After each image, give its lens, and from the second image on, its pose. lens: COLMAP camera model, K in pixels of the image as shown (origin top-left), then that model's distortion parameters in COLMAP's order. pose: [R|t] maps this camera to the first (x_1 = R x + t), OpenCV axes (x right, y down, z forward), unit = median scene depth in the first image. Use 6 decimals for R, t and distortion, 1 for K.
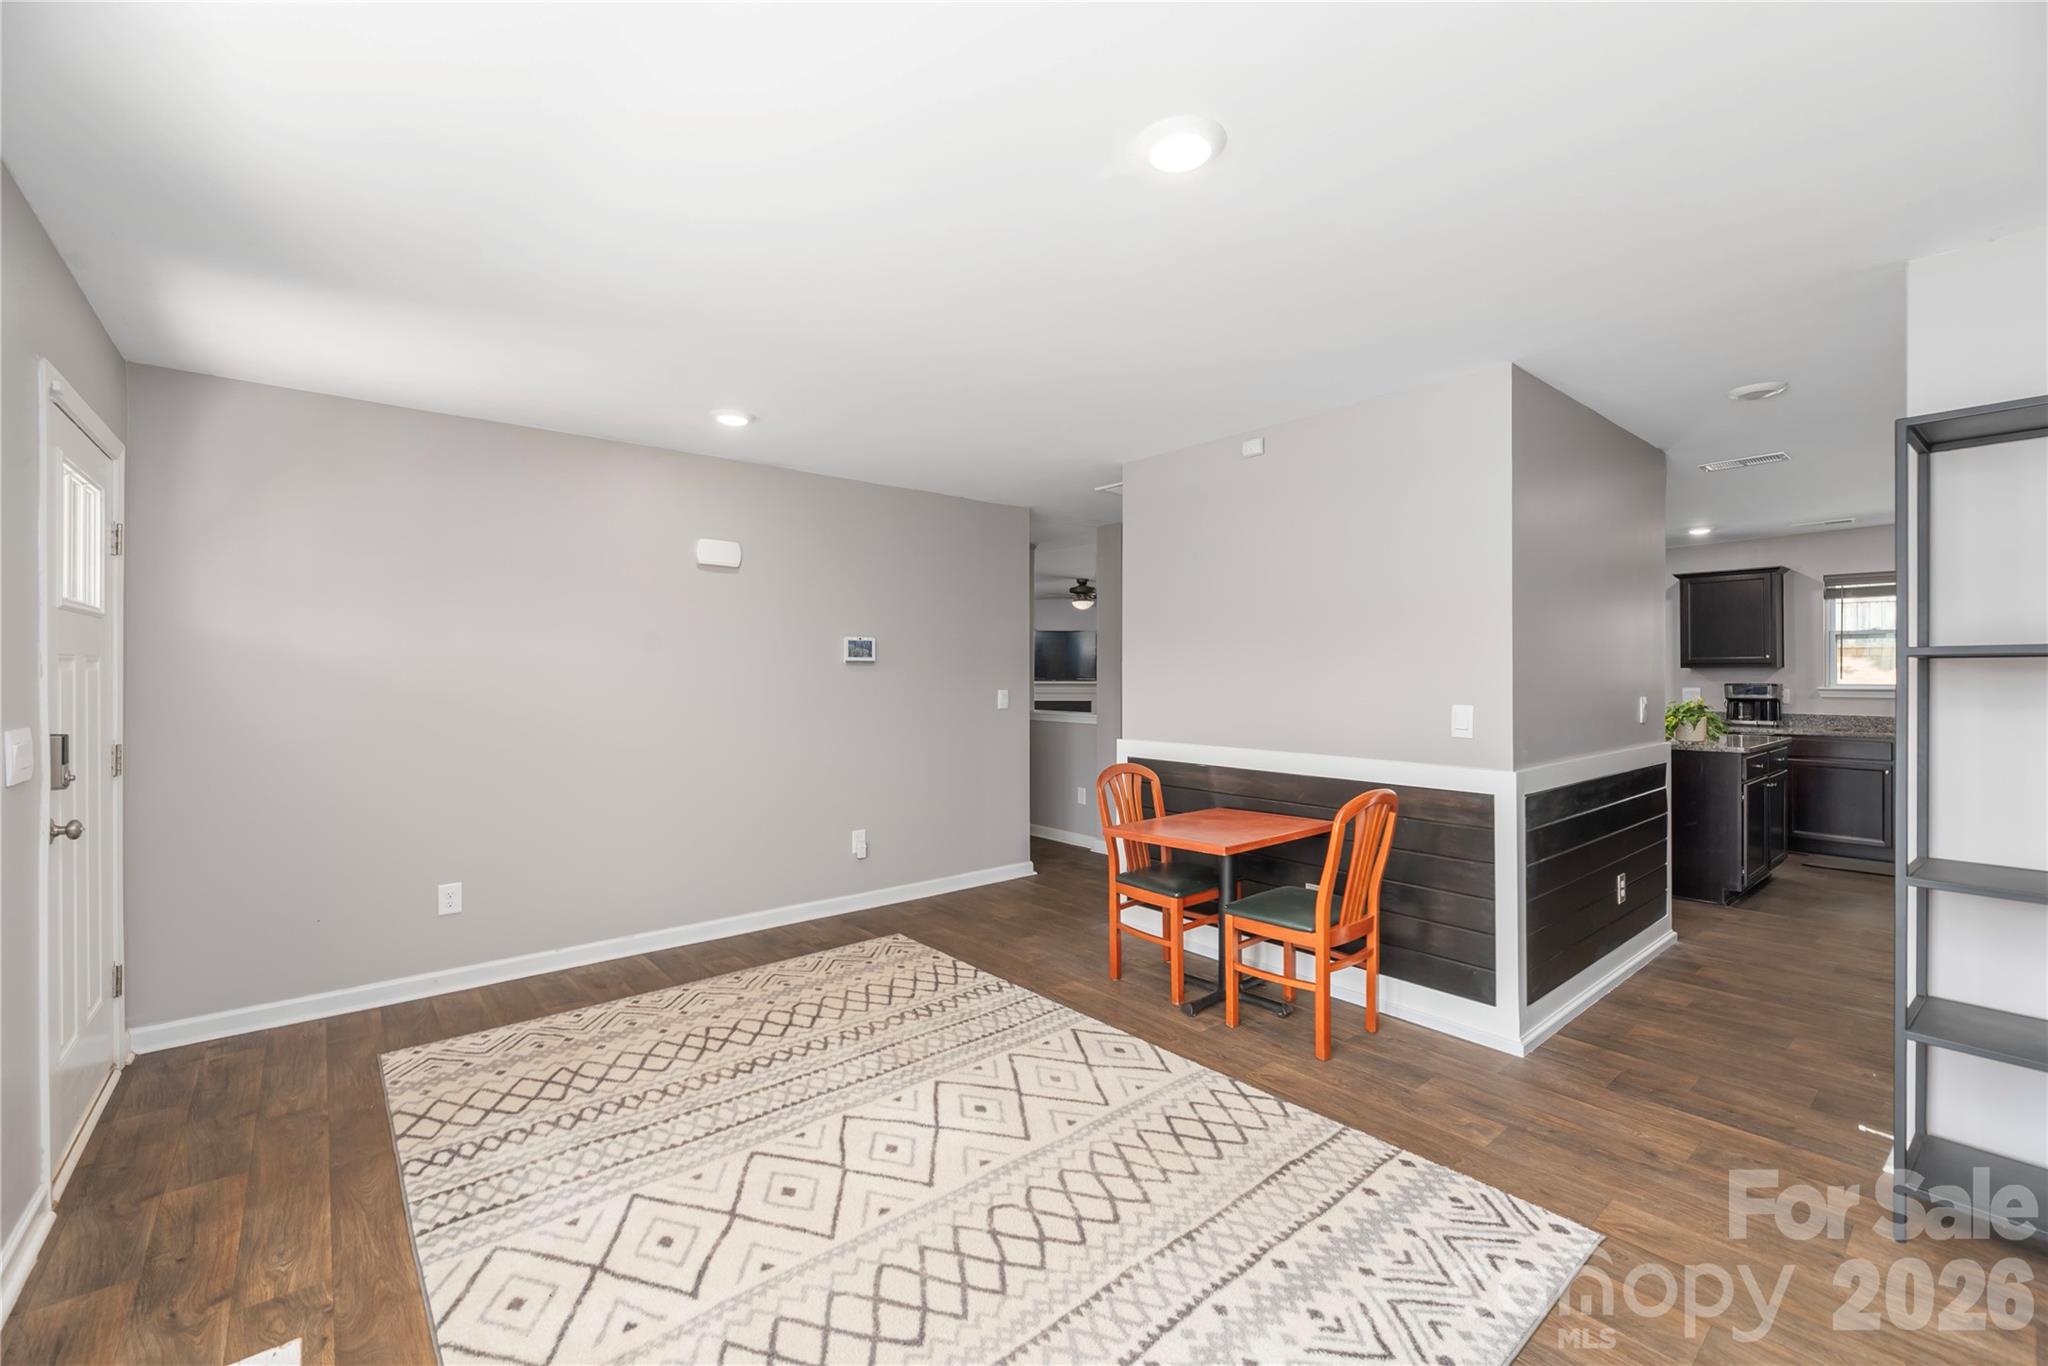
lens RADIAL K [[839.6, 0, 1025.5], [0, 839.6, 678.9], [0, 0, 1]] dist [0.004415, -0.000049]
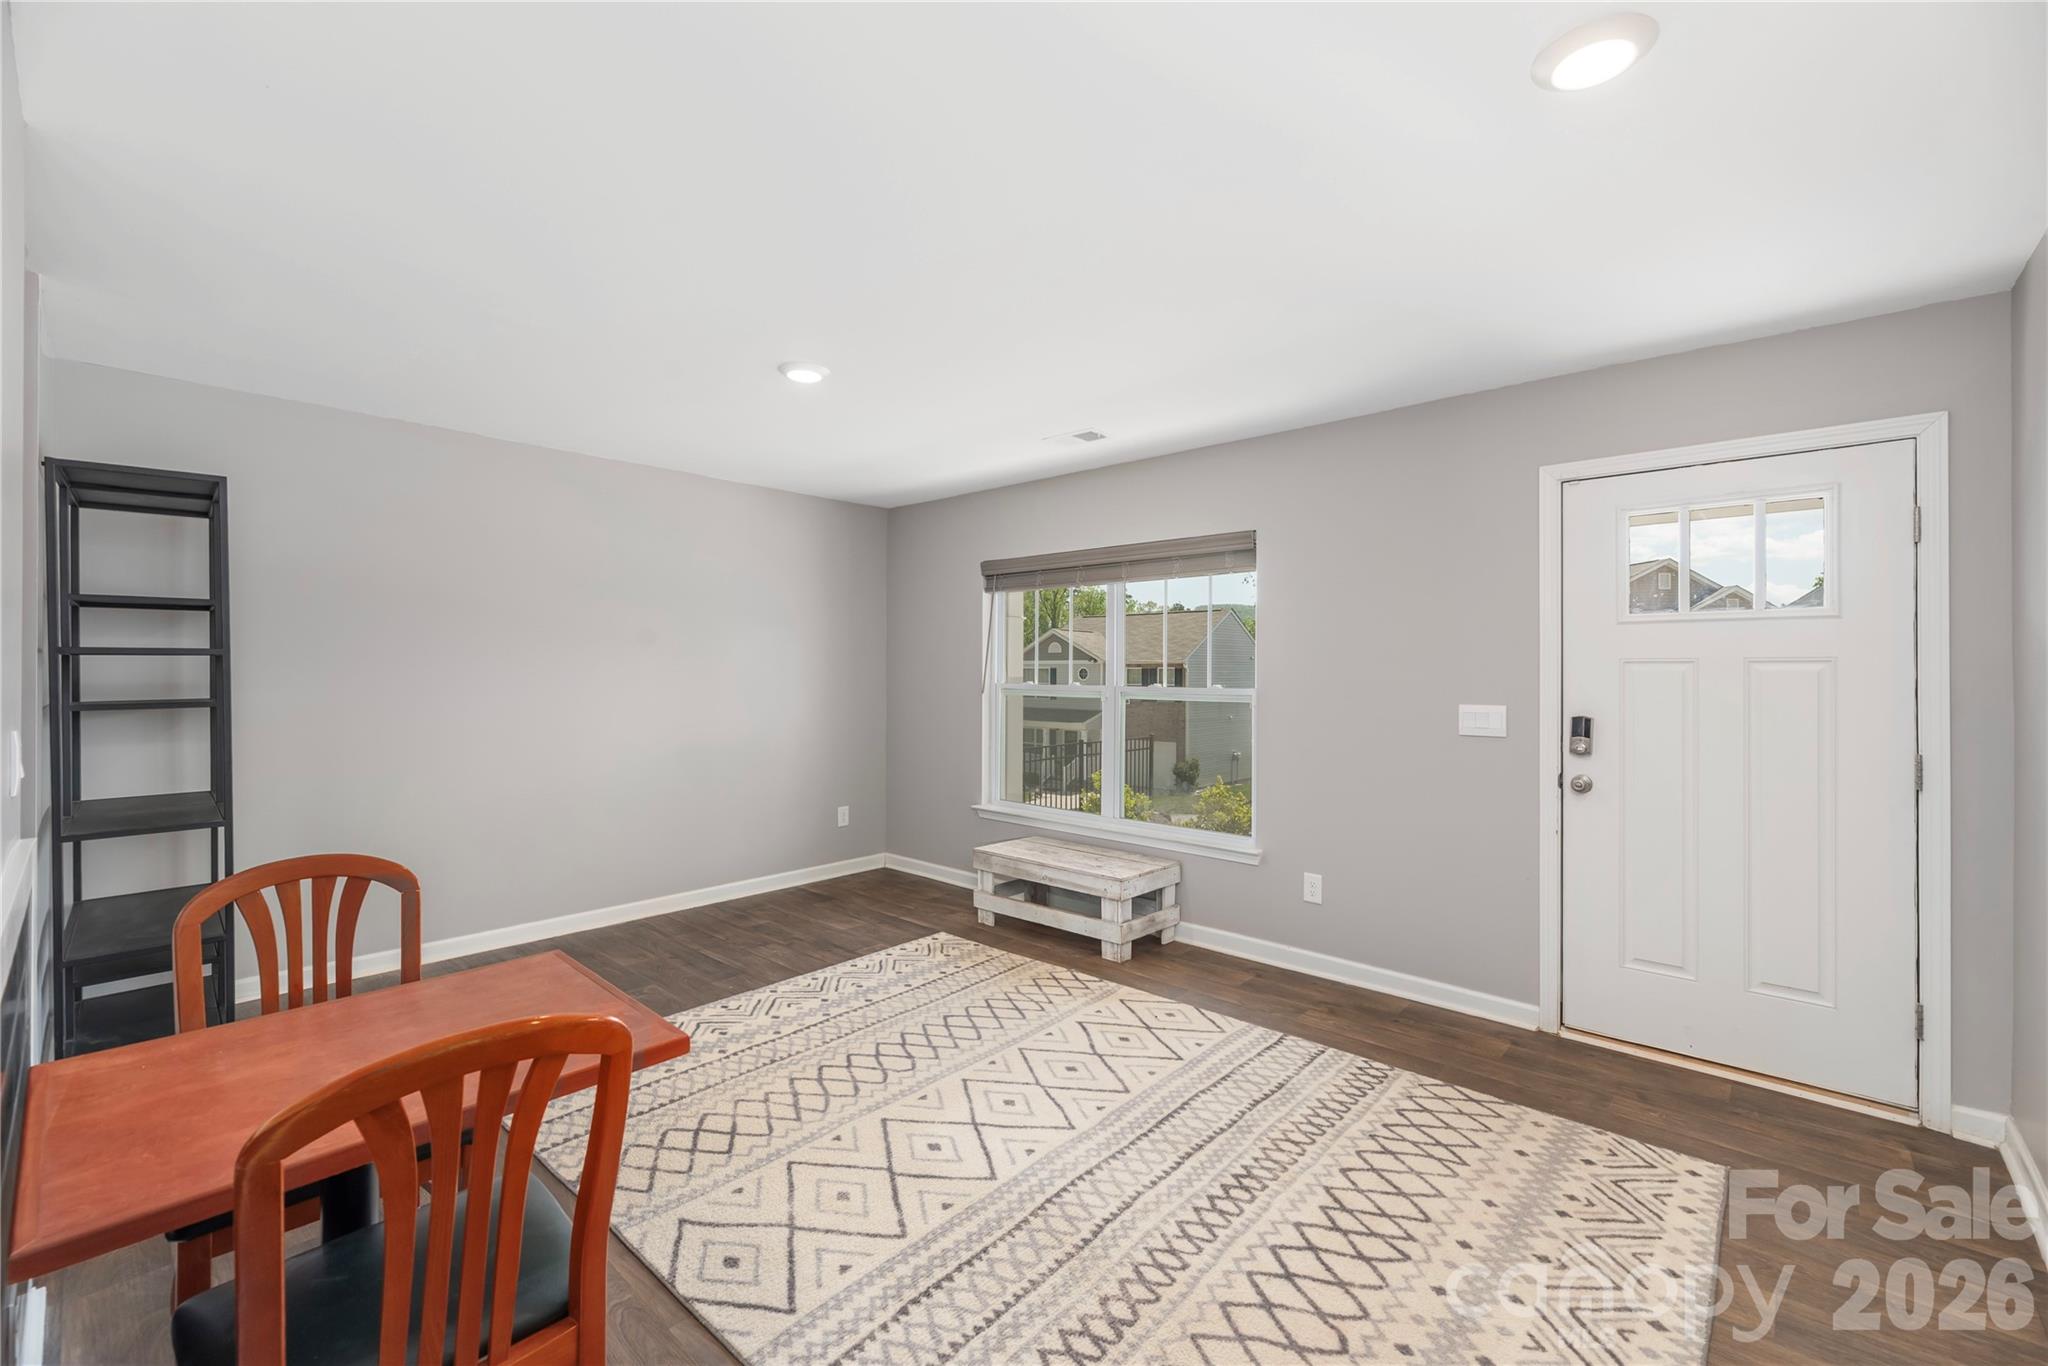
lens RADIAL K [[839.6, 0, 1034.2], [0, 839.6, 678.7], [0, 0, 1]] dist [0.004415, -0.000049]
pose [[-0.988204, -0.001089, -0.153140, -0.020075], [-0.003801, 0.999841, 0.017419, -0.016028], [0.153097, 0.017796, -0.988051, 1.893260]]
